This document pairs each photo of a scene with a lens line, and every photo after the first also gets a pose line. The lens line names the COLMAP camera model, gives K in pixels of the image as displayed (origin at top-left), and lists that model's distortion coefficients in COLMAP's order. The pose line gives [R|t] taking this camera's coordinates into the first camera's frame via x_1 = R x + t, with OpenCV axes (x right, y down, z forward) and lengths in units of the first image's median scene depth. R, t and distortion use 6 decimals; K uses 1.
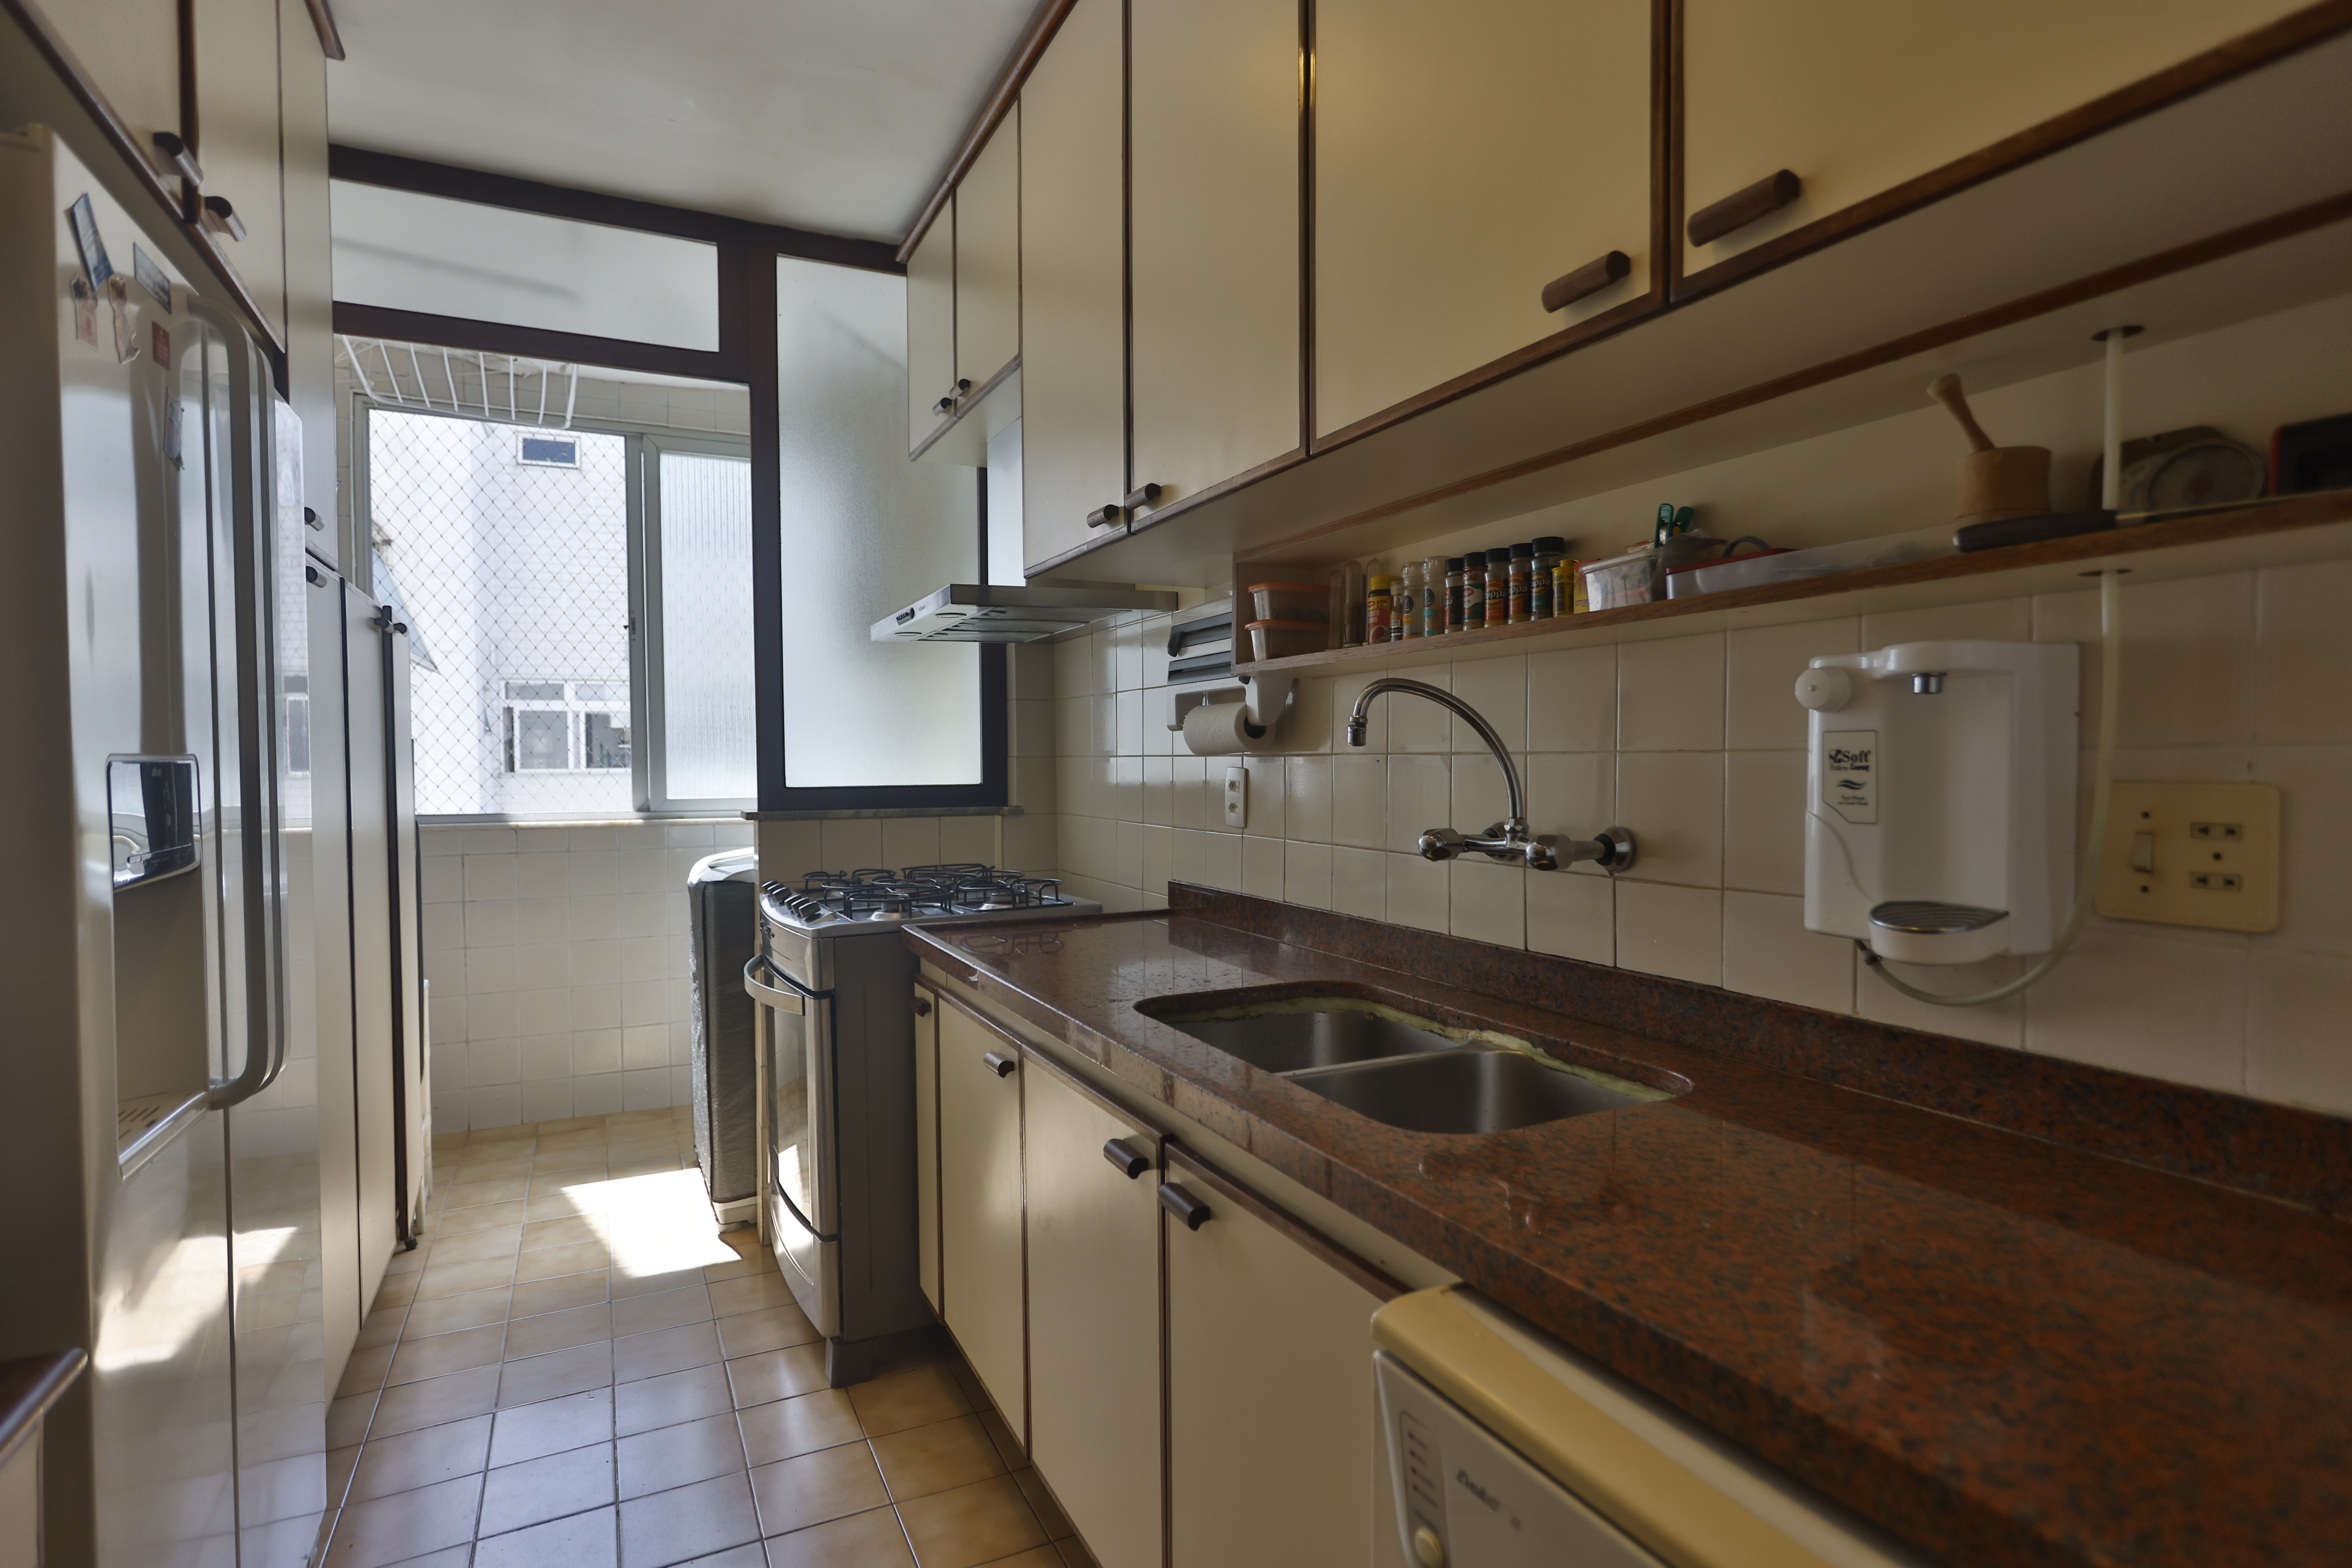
lens RADIAL K [[1182.9, 0, 1178.8], [0, 1182.9, 782.2], [0, 0, 1]] dist [-0.002785, 0.004650]
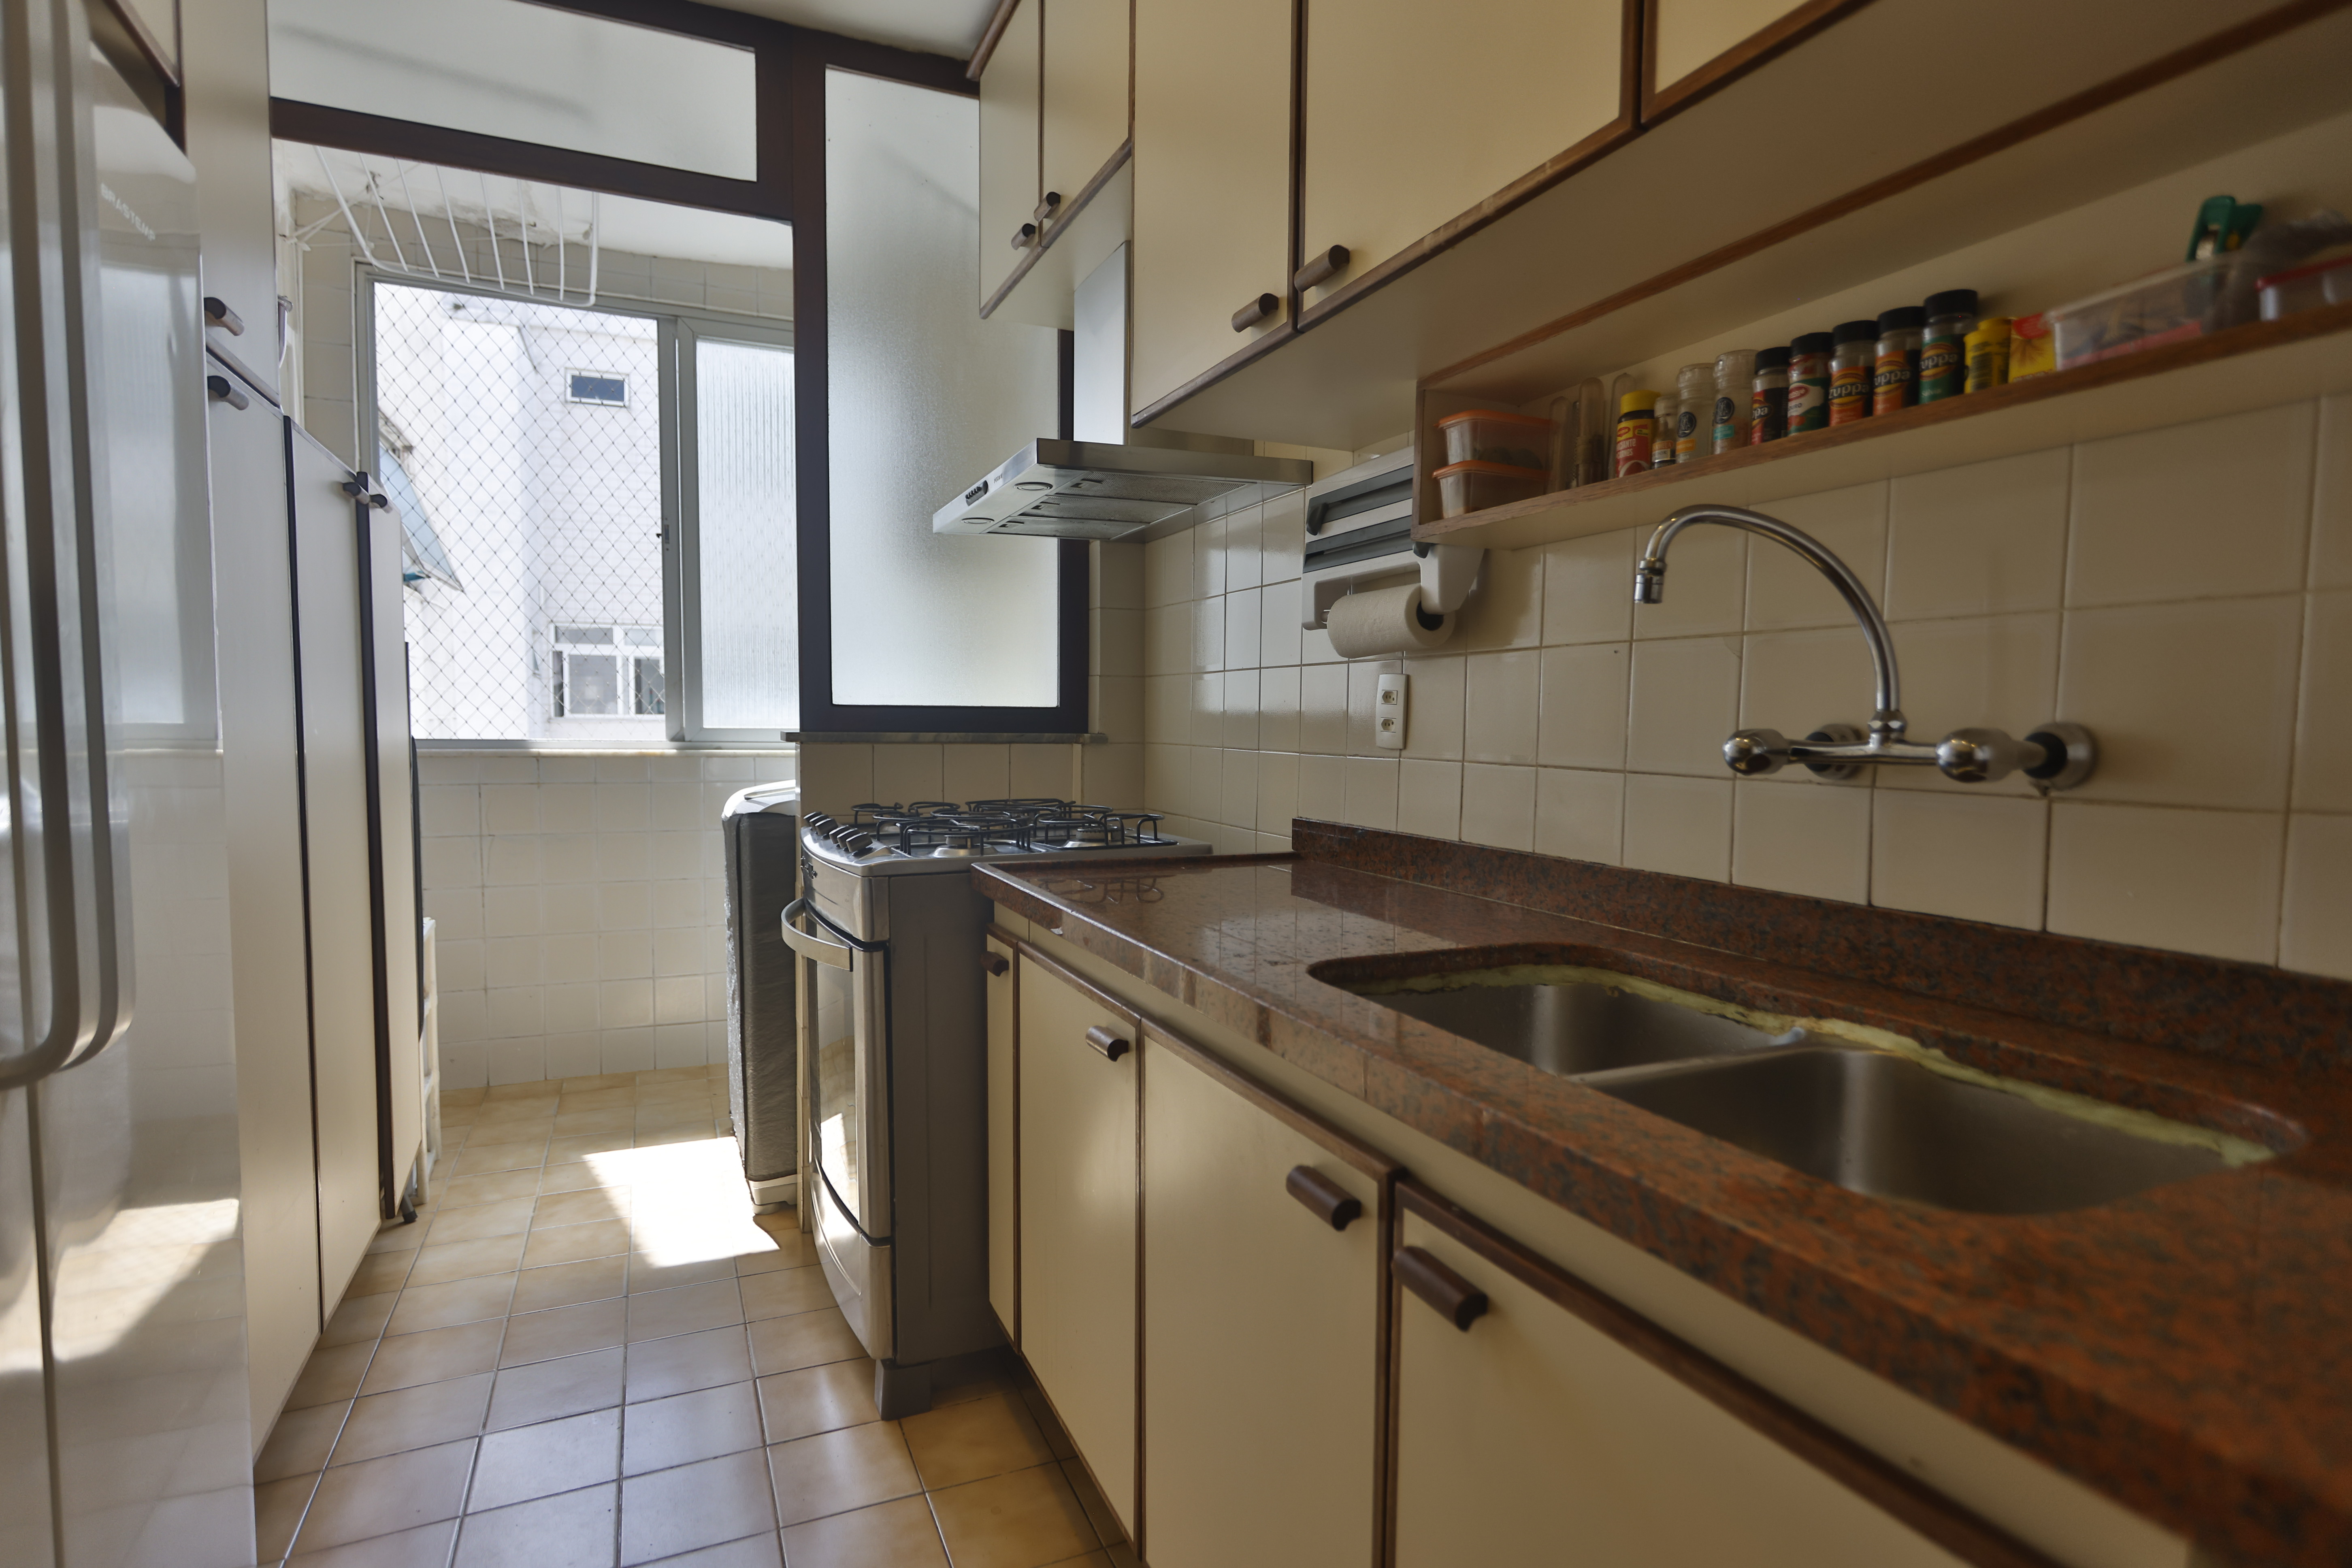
lens RADIAL K [[1174.5, 0, 1181.1], [0, 1174.5, 788.8], [0, 0, 1]] dist [-0.003782, 0.001405]
pose [[0.999252, 0.018186, -0.034136, -0.063895], [-0.016905, 0.999156, 0.037439, 0.037027], [0.034788, -0.036834, 0.998716, 0.201877]]
